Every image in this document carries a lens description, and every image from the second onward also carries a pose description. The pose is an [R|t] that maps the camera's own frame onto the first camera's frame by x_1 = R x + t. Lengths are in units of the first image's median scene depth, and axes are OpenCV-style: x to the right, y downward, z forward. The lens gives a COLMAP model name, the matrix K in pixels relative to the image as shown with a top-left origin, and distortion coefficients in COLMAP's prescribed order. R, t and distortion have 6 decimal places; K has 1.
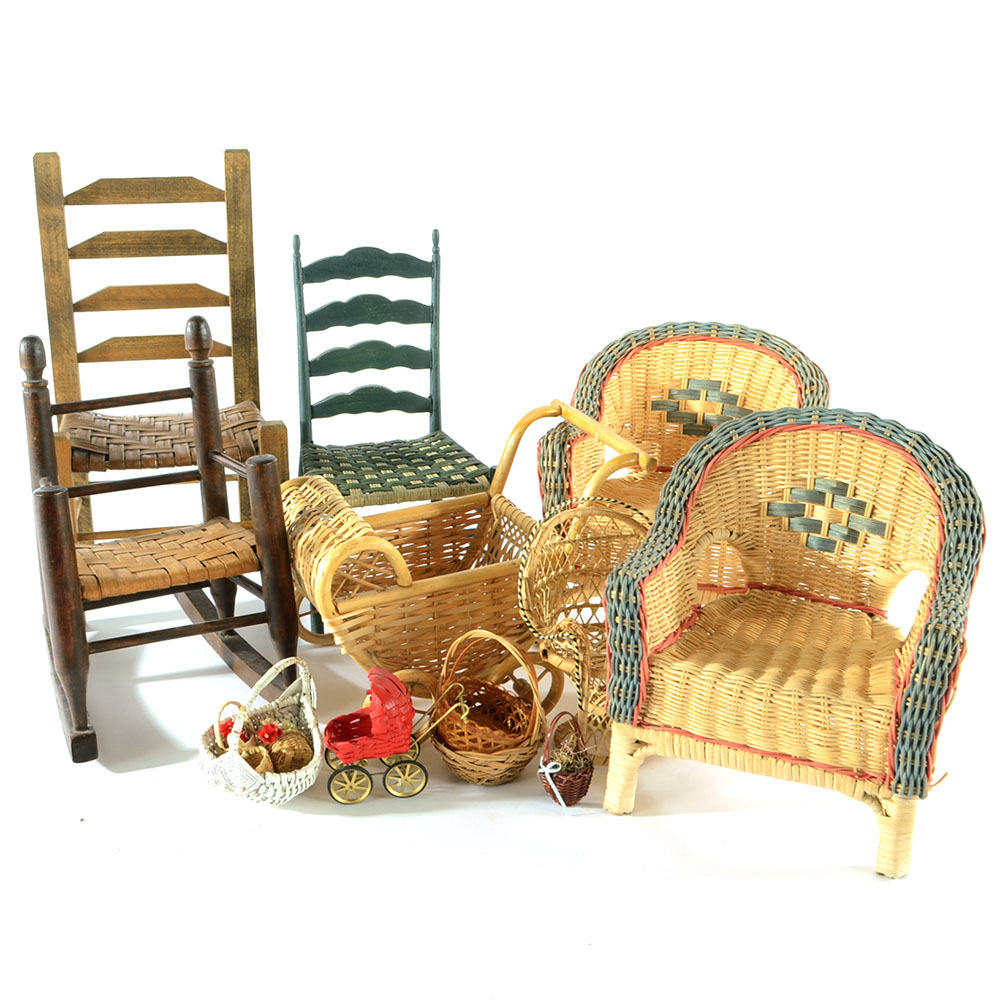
lens RADIAL K [[1361.7, 0, 426.9], [0, 1361.7, 501.4], [0, 0, 1]] dist [-0.018685, -0.096664]
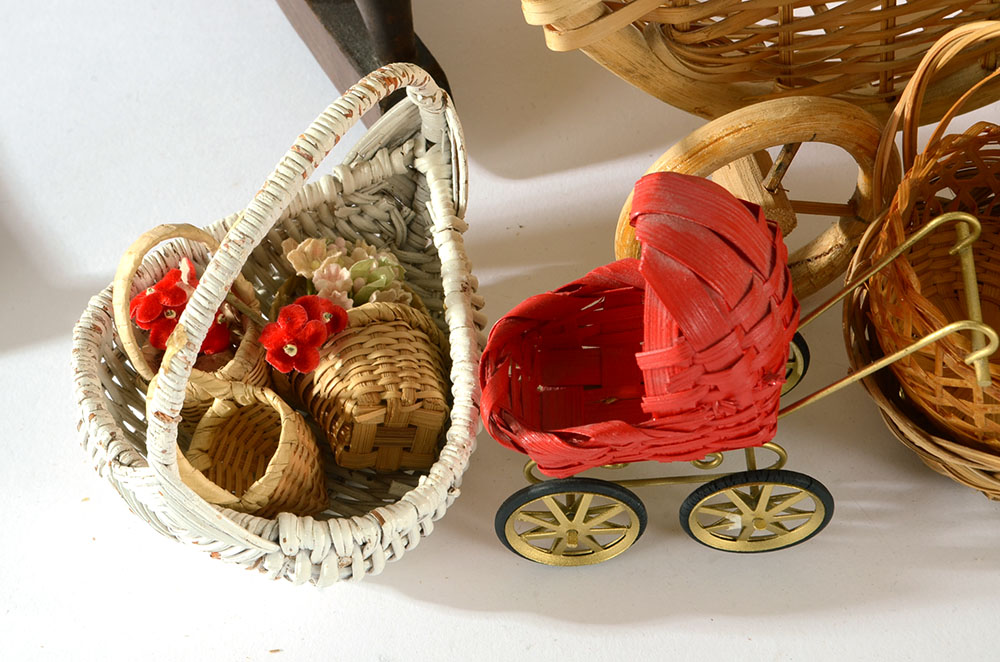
lens RADIAL K [[2279.2, 0, 500.0], [0, 2279.2, 331.0], [0, 0, 1]] dist [-0.020134, 0.079865]
pose [[0.992751, 0.040860, -0.113027, -0.016469], [0.020955, 0.867185, 0.497546, -0.076024], [0.118345, -0.496308, 0.860043, 0.571953]]
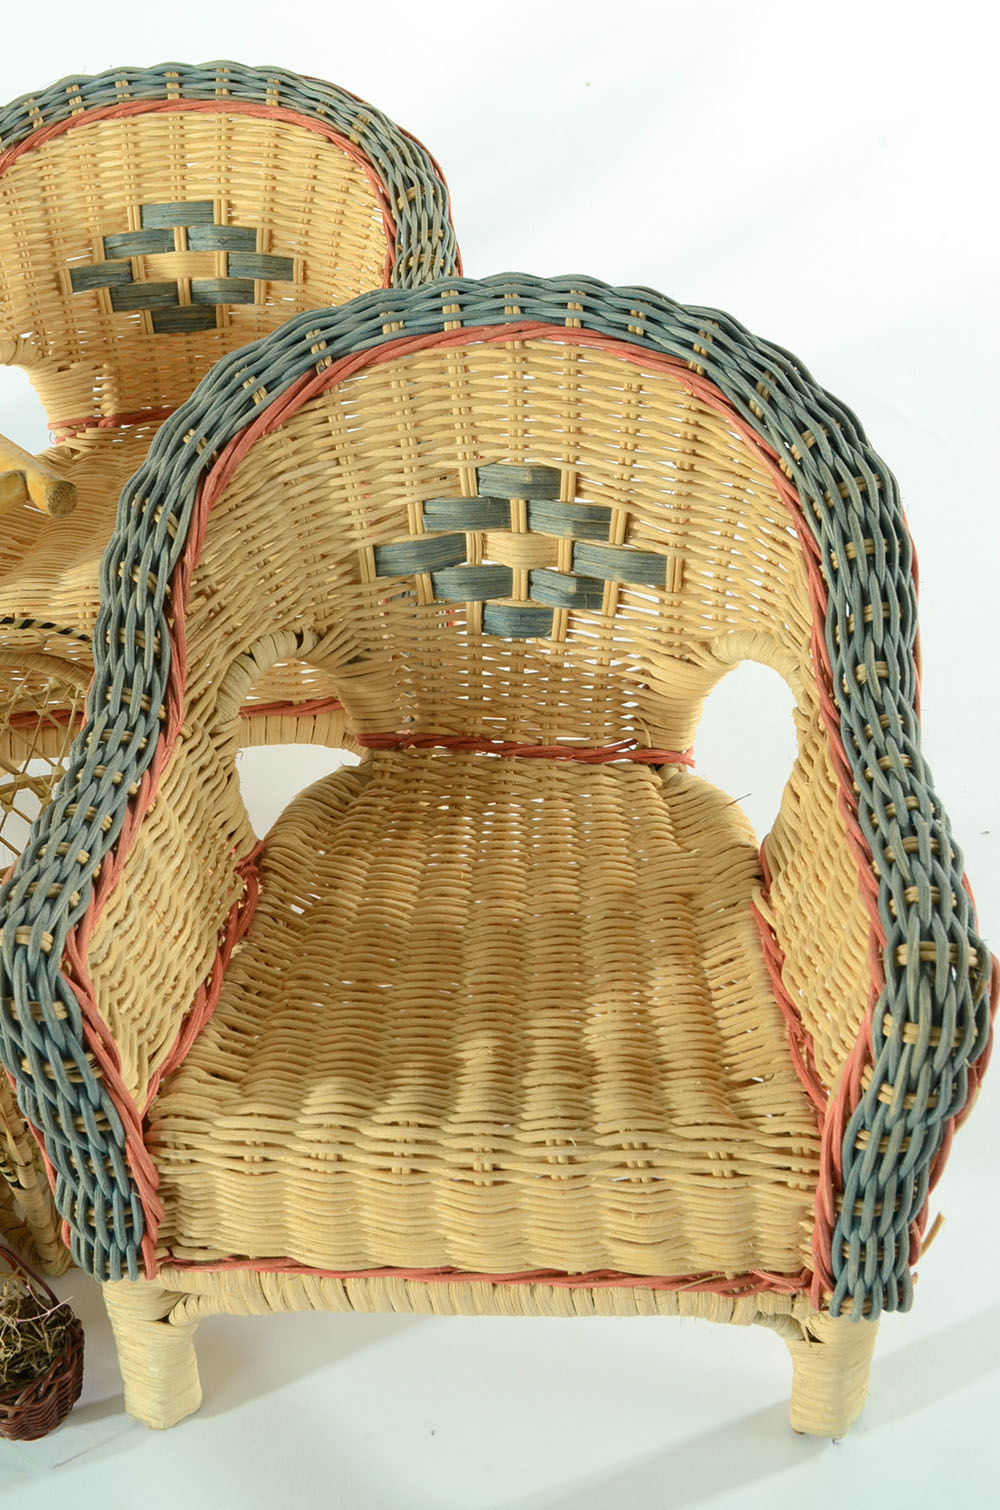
lens RADIAL K [[1693.9, 0, 500.0], [0, 1693.9, 755.0], [0, 0, 1]] dist [-0.003499, -0.050258]
pose [[0.930532, -0.246378, 0.270939, 0.140670], [0.164059, 0.941911, 0.293068, -0.083154], [-0.327405, -0.228259, 0.916899, 0.537625]]
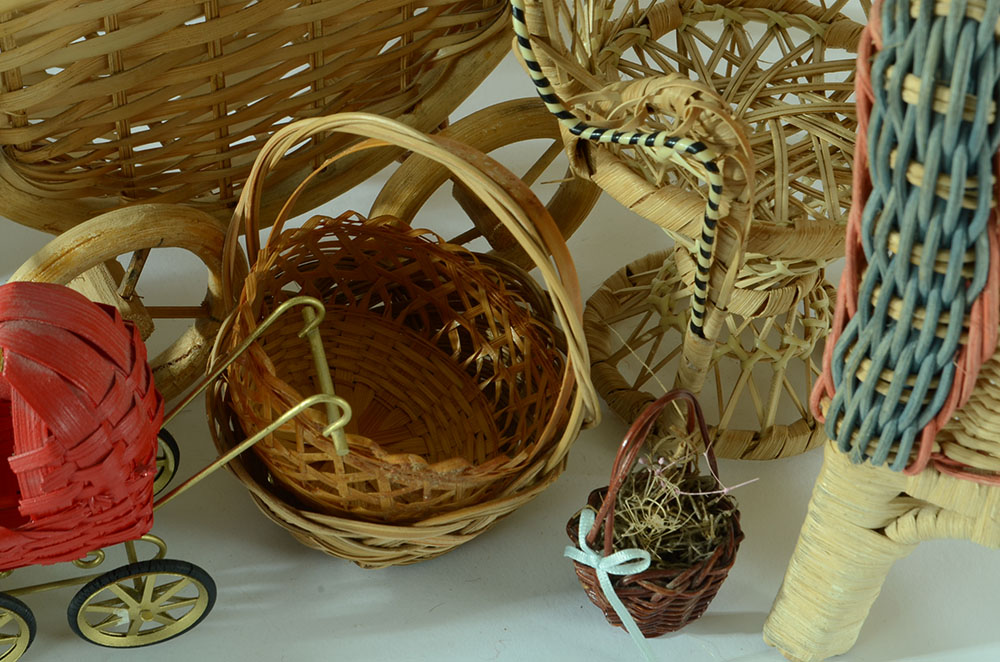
lens RADIAL K [[2279.2, 0, 500.0], [0, 2279.2, 331.0], [0, 0, 1]] dist [-0.020134, 0.079865]
pose [[0.985745, -0.058610, 0.157706, -0.013520], [-0.015603, 0.901474, 0.432553, -0.072580], [-0.167520, -0.428848, 0.887709, 0.544249]]
